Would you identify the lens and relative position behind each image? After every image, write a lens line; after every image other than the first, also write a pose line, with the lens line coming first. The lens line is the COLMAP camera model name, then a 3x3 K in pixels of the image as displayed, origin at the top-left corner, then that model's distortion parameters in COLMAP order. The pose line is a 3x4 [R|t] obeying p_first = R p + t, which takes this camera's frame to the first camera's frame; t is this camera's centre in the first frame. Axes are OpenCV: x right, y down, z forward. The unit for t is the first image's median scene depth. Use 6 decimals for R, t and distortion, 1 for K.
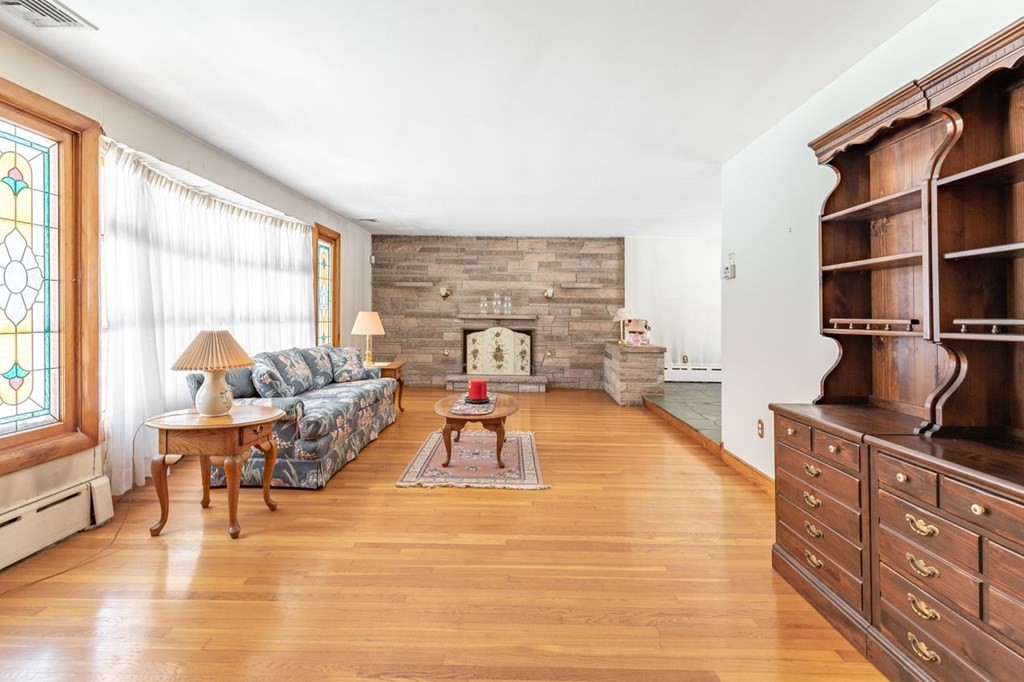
lens RADIAL K [[484.3, 0, 510.7], [0, 484.3, 312.6], [0, 0, 1]] dist [0.001405, 0.000051]
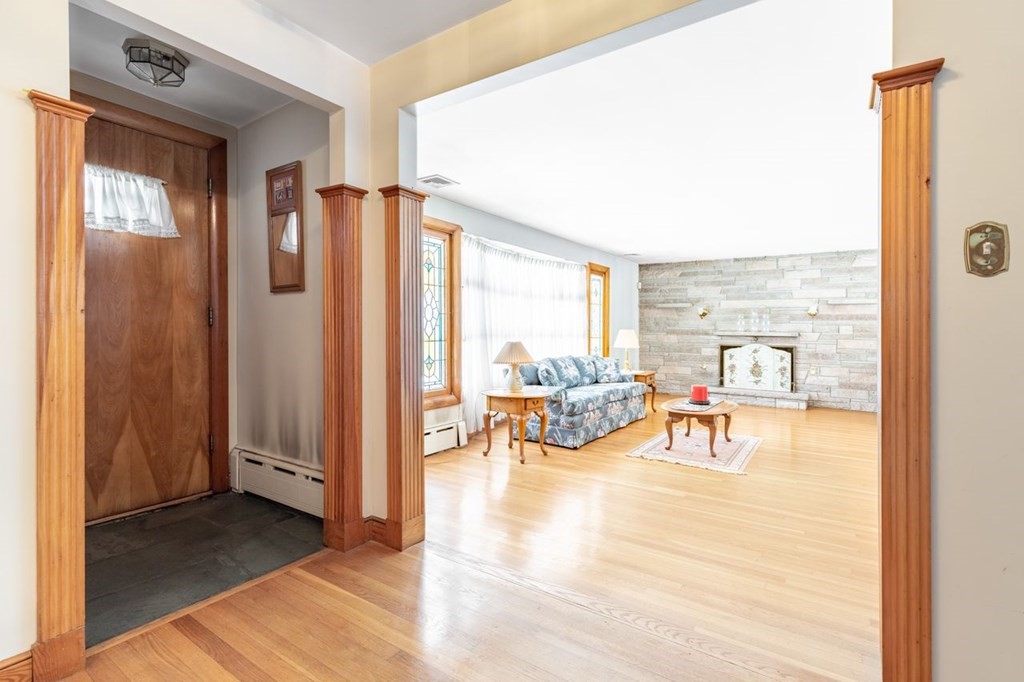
lens RADIAL K [[476.6, 0, 528.0], [0, 476.6, 326.4], [0, 0, 1]] dist [0.002515, -0.000401]
pose [[0.841733, -0.006160, -0.539859, 0.229461], [0.002018, 0.999964, -0.008263, -0.000258], [0.539891, 0.005866, 0.841715, -0.258659]]
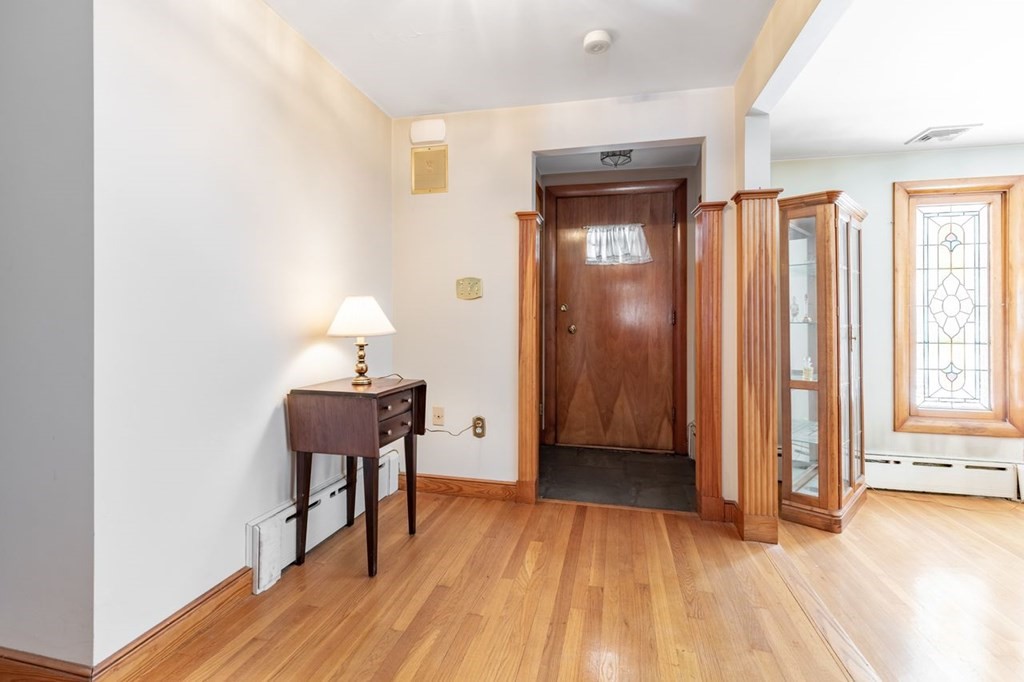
lens RADIAL K [[464.8, 0, 490.6], [0, 464.8, 319.8], [0, 0, 1]] dist [0.002891, 0.000309]
pose [[-0.230697, -0.017929, -0.972860, 0.432161], [-0.002553, 0.999838, -0.017821, -0.000615], [0.973022, -0.001627, -0.230705, -0.033692]]
